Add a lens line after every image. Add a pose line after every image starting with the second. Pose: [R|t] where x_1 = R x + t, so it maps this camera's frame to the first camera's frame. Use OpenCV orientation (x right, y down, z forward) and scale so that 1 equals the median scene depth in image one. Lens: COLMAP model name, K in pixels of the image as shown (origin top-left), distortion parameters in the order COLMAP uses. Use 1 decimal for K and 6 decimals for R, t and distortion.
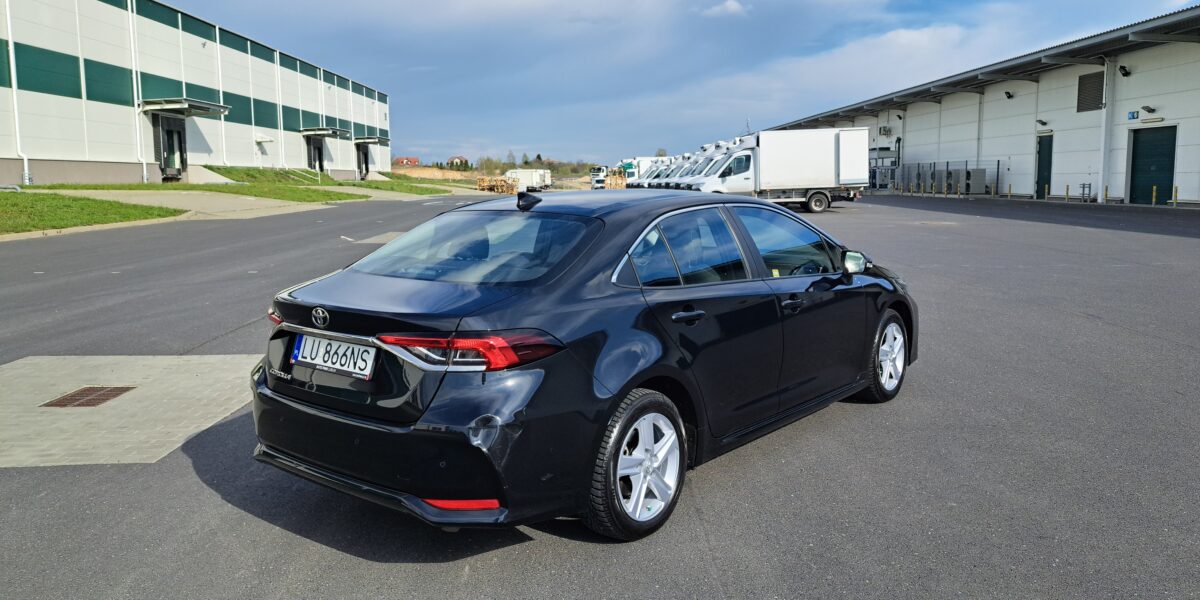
lens RADIAL K [[858.8, 0, 602.7], [0, 858.8, 281.0], [0, 0, 1]] dist [0.037324, -0.043418]
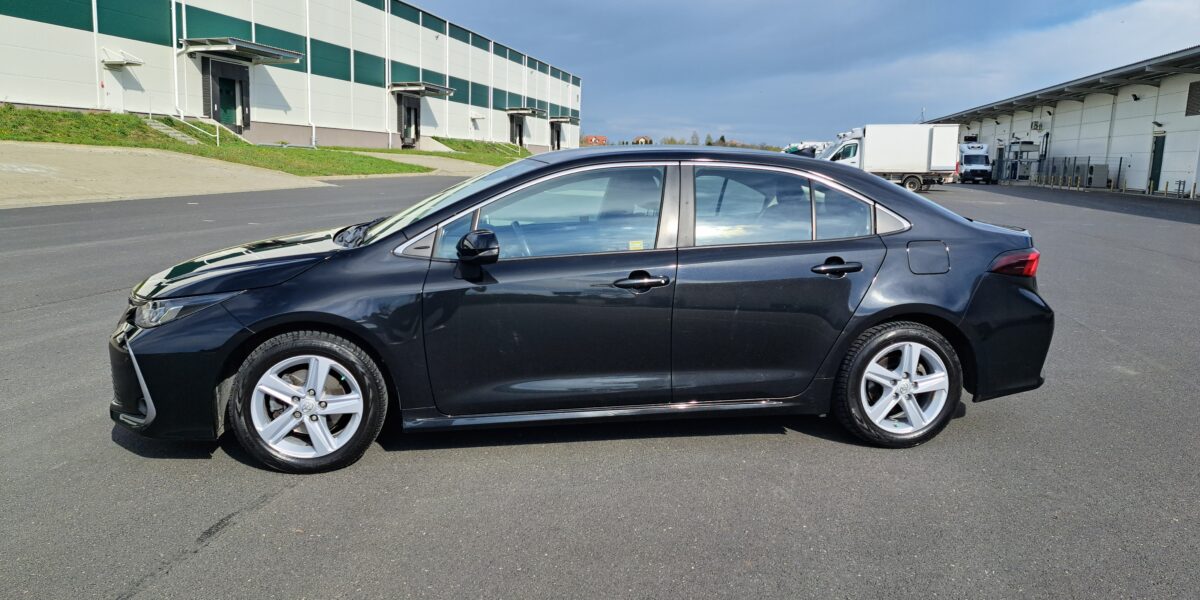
lens RADIAL K [[848.0, 0, 606.6], [0, 848.0, 288.4], [0, 0, 1]] dist [0.075702, -0.089880]
pose [[0.977543, 0.071977, -0.198061, 0.038702], [-0.065810, 0.997125, 0.037553, 0.020022], [0.200194, -0.023676, 0.979470, -0.145878]]
